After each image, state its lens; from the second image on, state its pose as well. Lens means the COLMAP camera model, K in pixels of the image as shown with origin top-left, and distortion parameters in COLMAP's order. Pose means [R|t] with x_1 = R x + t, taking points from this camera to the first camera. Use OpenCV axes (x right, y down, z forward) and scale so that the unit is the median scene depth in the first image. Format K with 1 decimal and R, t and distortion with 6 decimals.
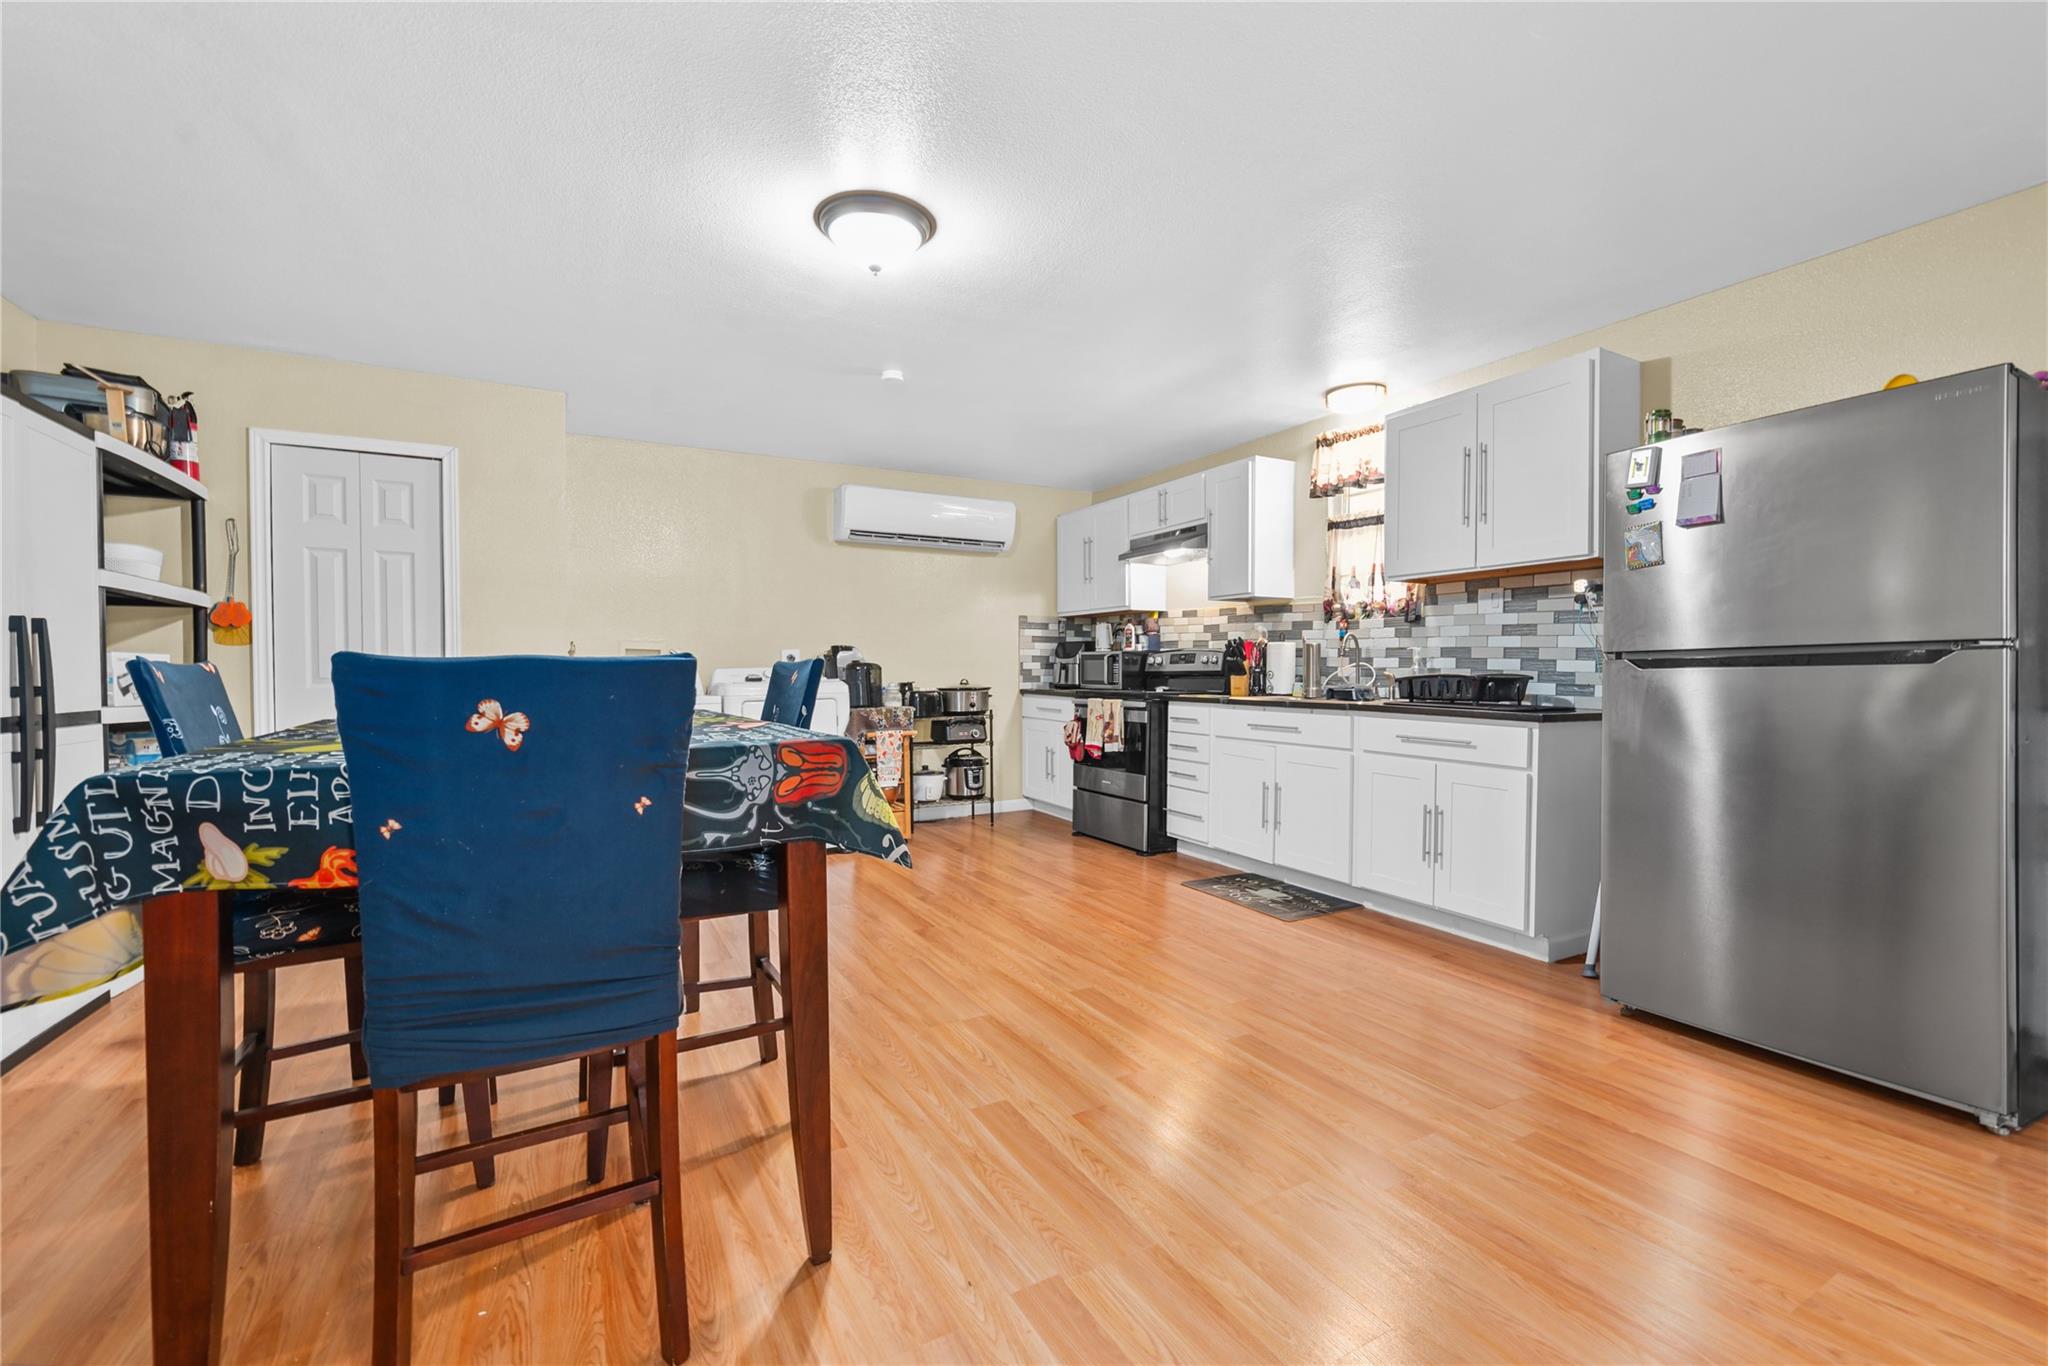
lens RADIAL K [[845.5, 0, 1024.0], [0, 845.5, 683.0], [0, 0, 1]] dist [0.000396, 0.000067]
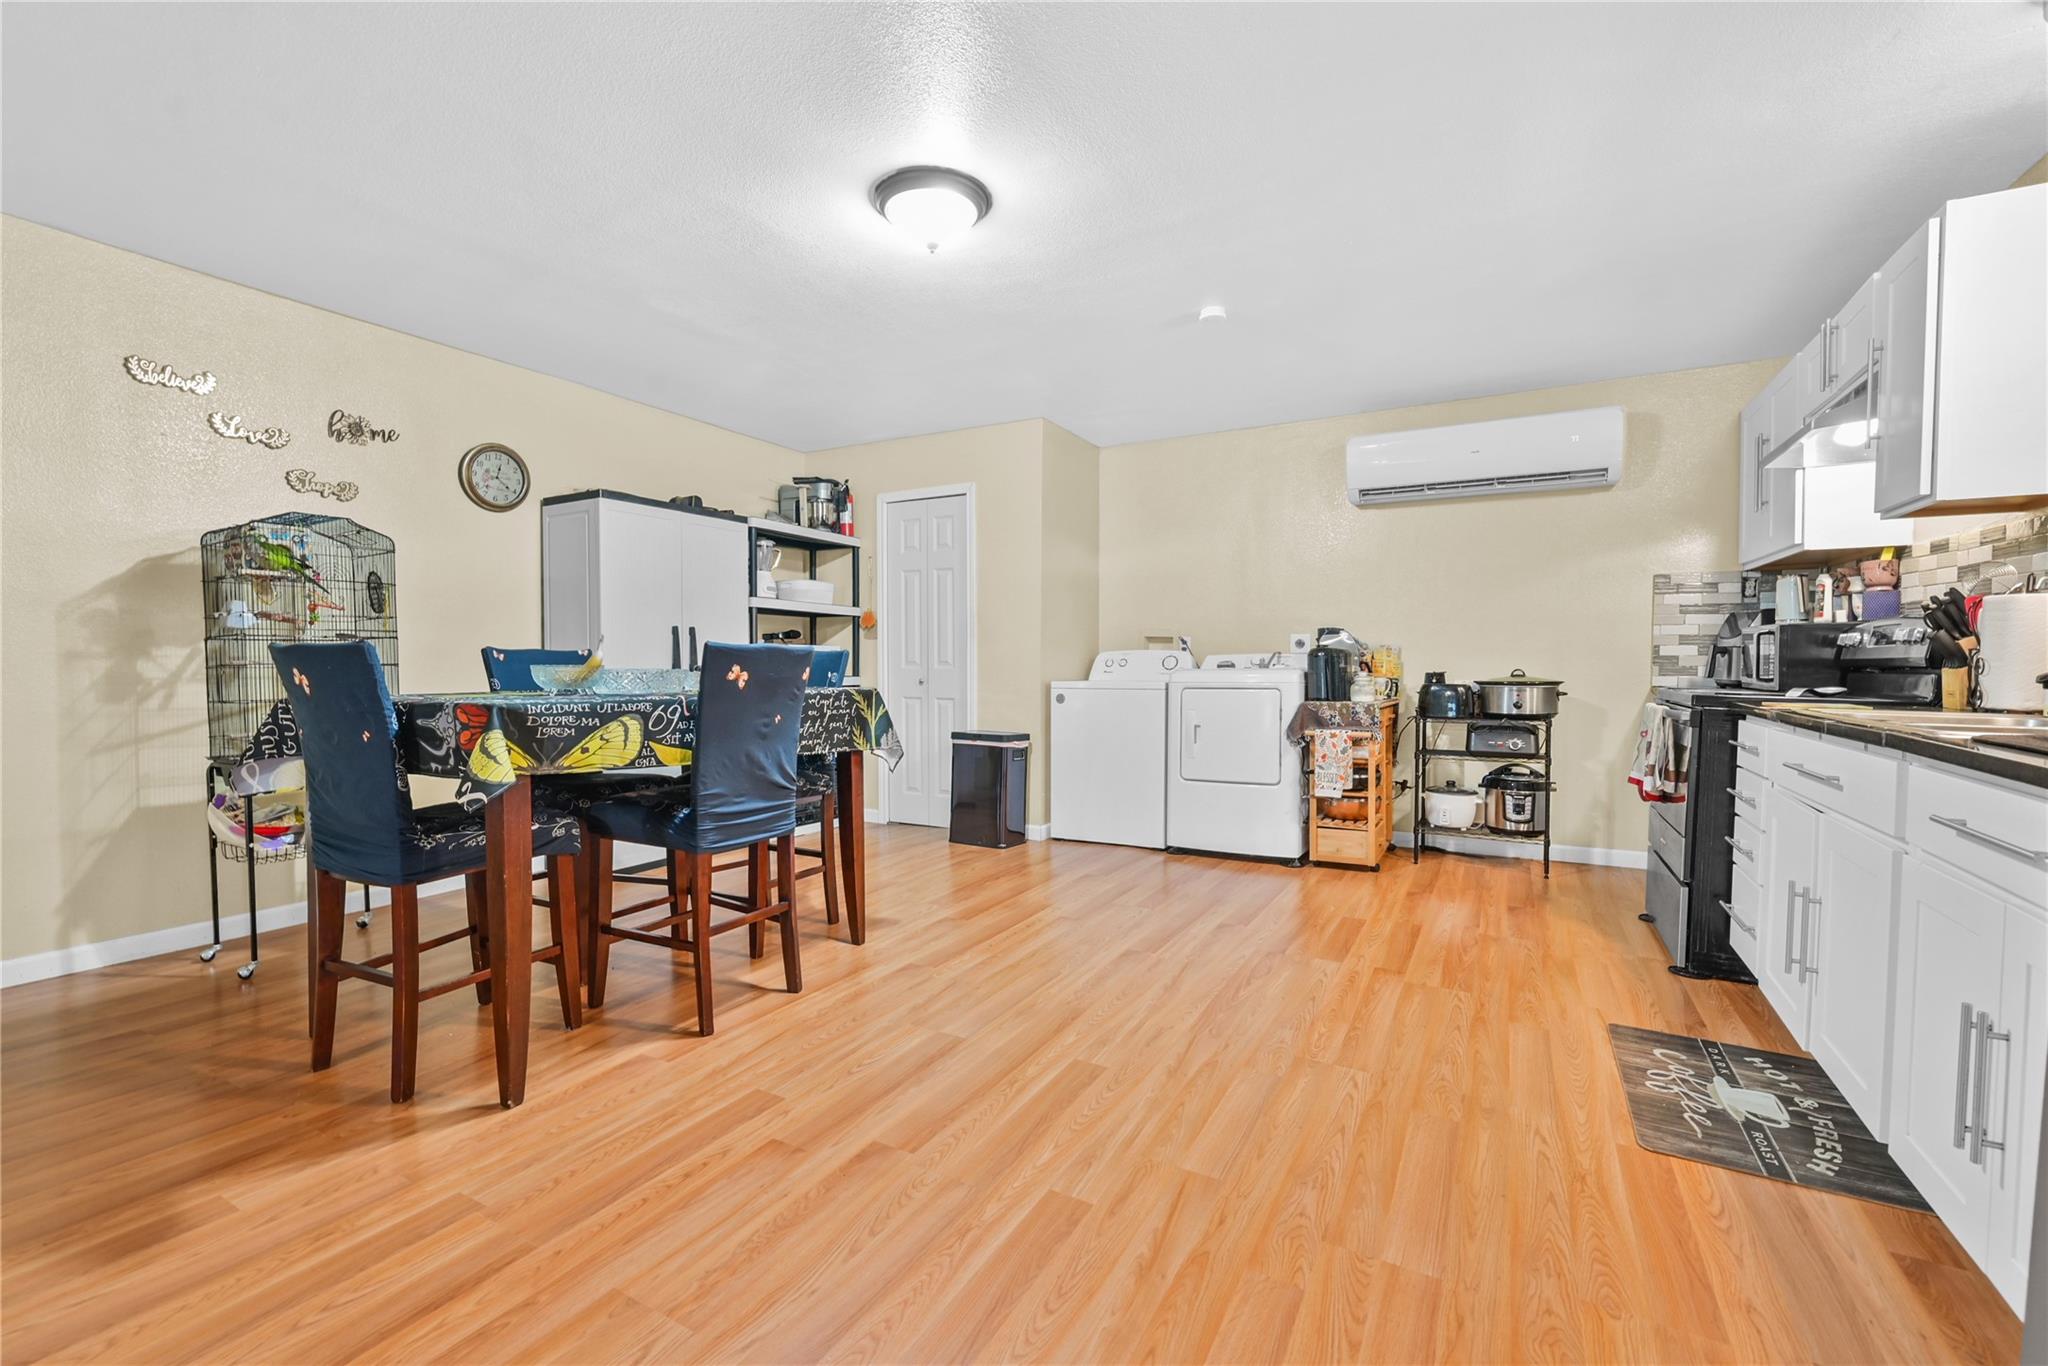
lens RADIAL K [[866.7, 0, 1026.1], [0, 866.7, 683.7], [0, 0, 1]] dist [0.000099, 0.000209]
pose [[0.534488, 0.027456, -0.844730, 0.418817], [-0.015884, 0.999622, 0.022440, -0.002859], [0.845027, 0.001424, 0.534722, 0.310618]]
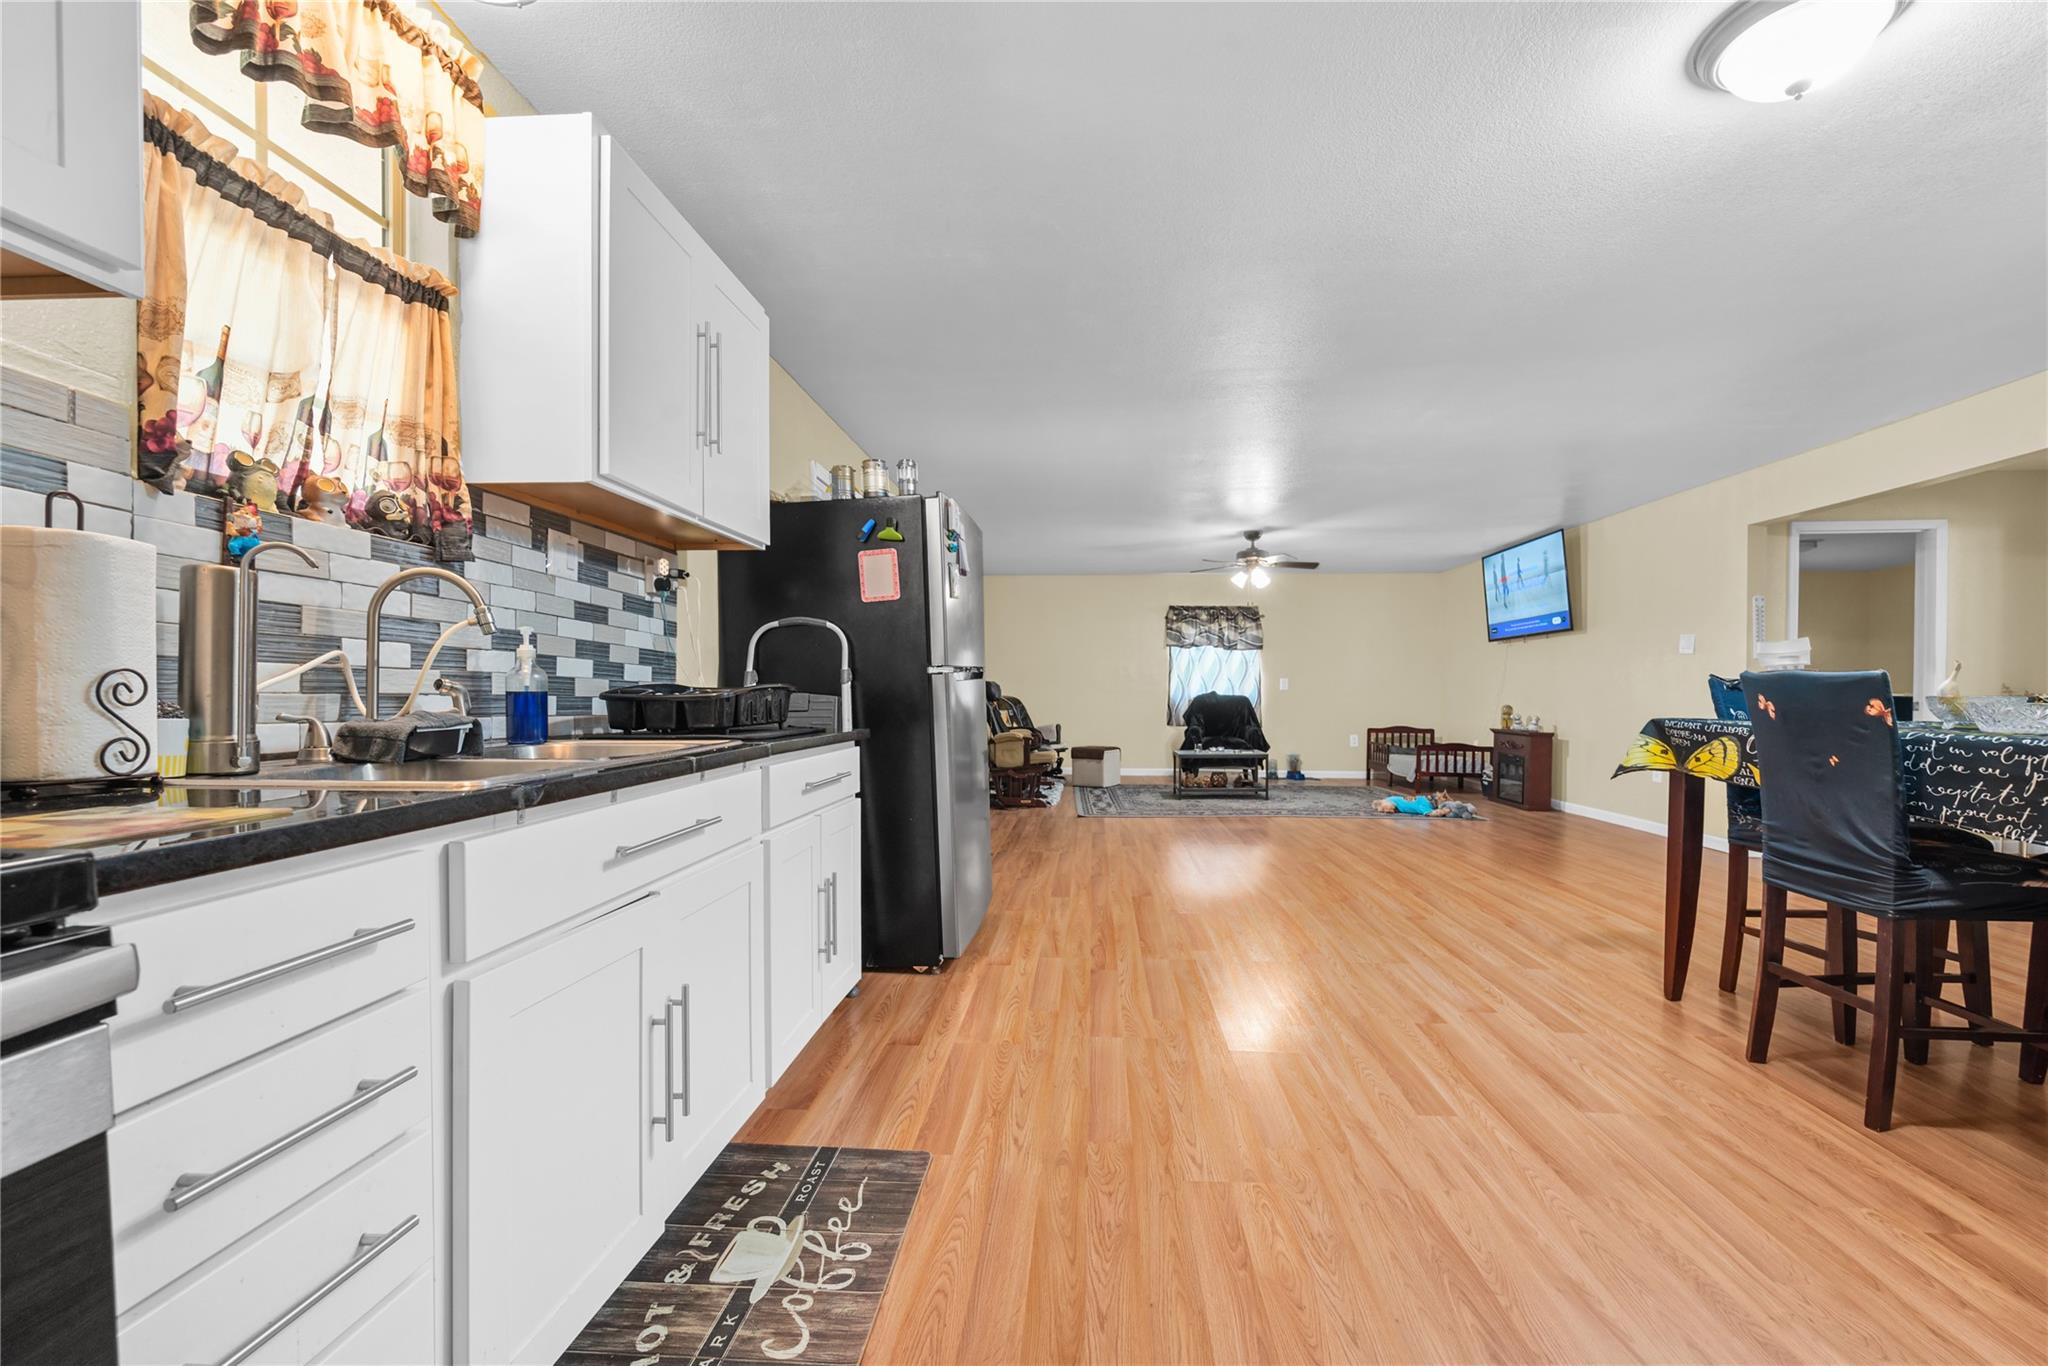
lens RADIAL K [[835.2, 0, 1033.7], [0, 835.2, 699.1], [0, 0, 1]] dist [-0.000853, 0.000149]
pose [[-0.840106, -0.010450, 0.542322, -0.016433], [0.004757, 0.999634, 0.026631, -0.011527], [-0.542402, 0.024953, -0.839749, 1.067977]]
